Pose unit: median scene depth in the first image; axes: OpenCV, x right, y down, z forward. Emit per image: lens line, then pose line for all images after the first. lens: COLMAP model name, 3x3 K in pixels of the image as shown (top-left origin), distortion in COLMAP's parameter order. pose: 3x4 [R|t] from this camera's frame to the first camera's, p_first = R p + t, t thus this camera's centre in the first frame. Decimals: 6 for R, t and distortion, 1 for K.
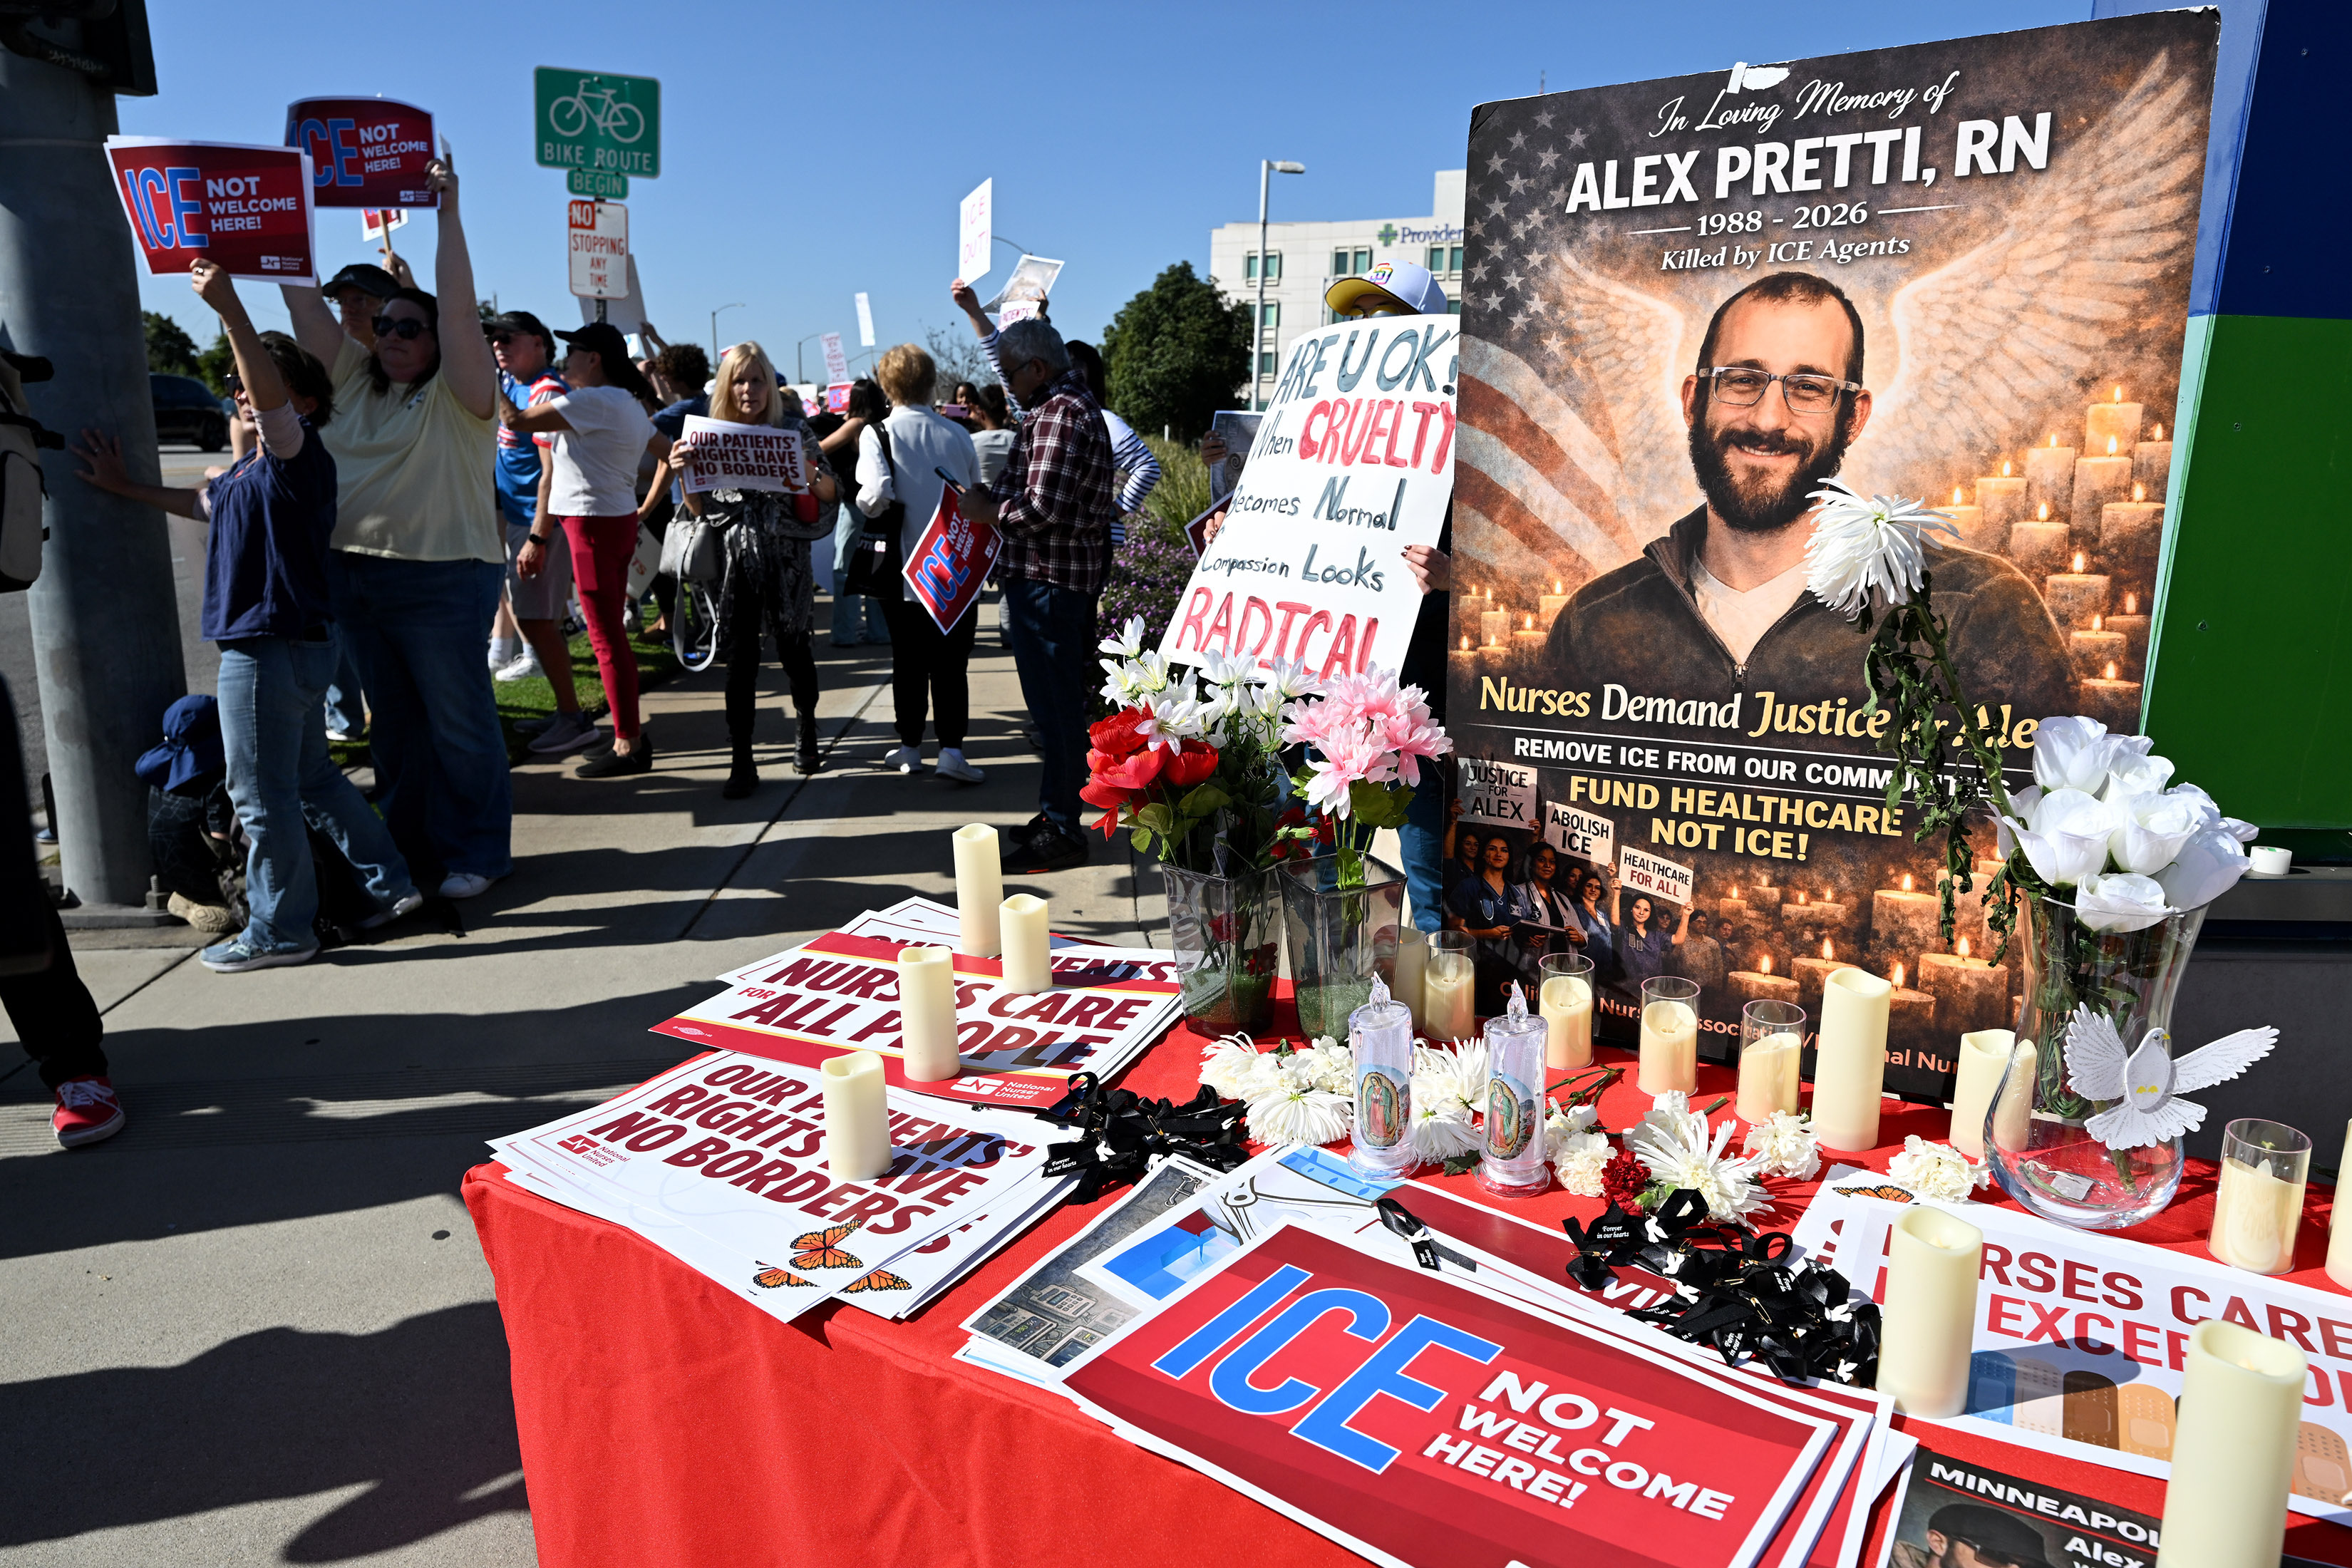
lens RADIAL K [[1567.8, 0, 1176.0], [0, 1567.8, 784.0], [0, 0, 1]] dist [-0.004099, -0.001622]
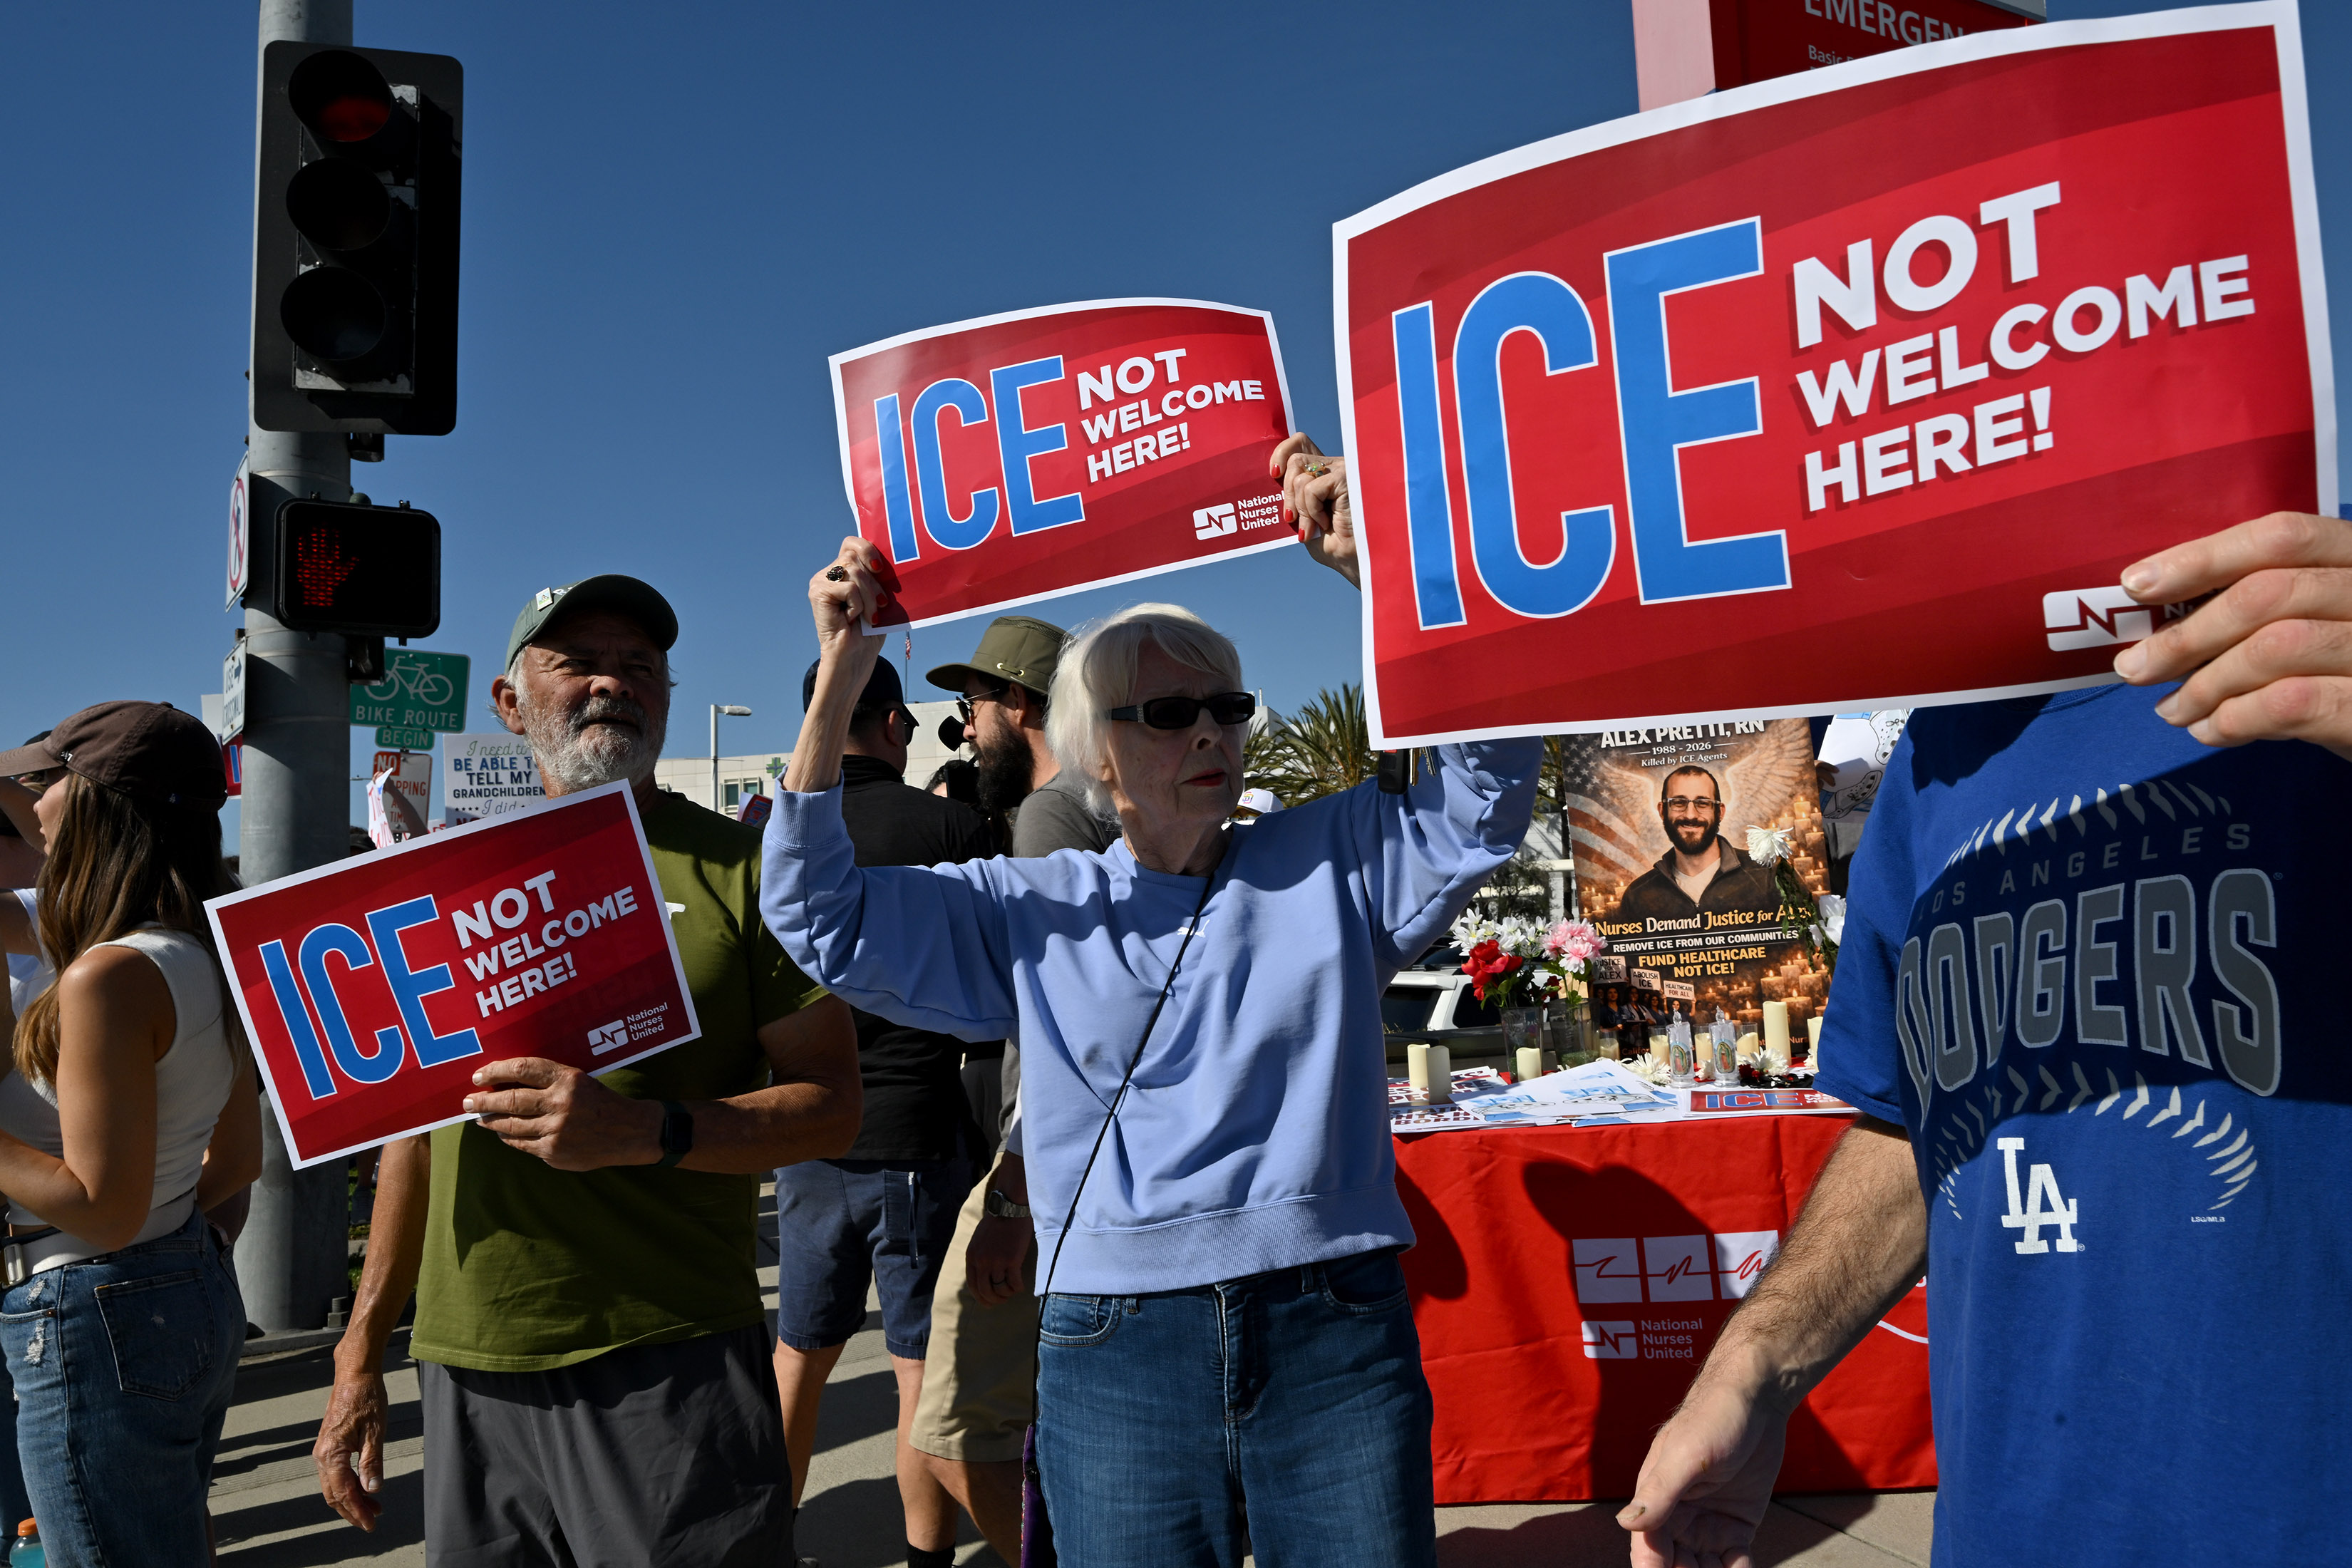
lens RADIAL K [[1567.8, 0, 1176.0], [0, 1567.8, 784.0], [0, 0, 1]] dist [-0.004099, -0.001622]
pose [[0.923157, -0.028562, 0.383362, -1.487807], [0.149530, 0.945383, -0.289642, 0.374640], [-0.354151, 0.324709, 0.877007, -1.110243]]
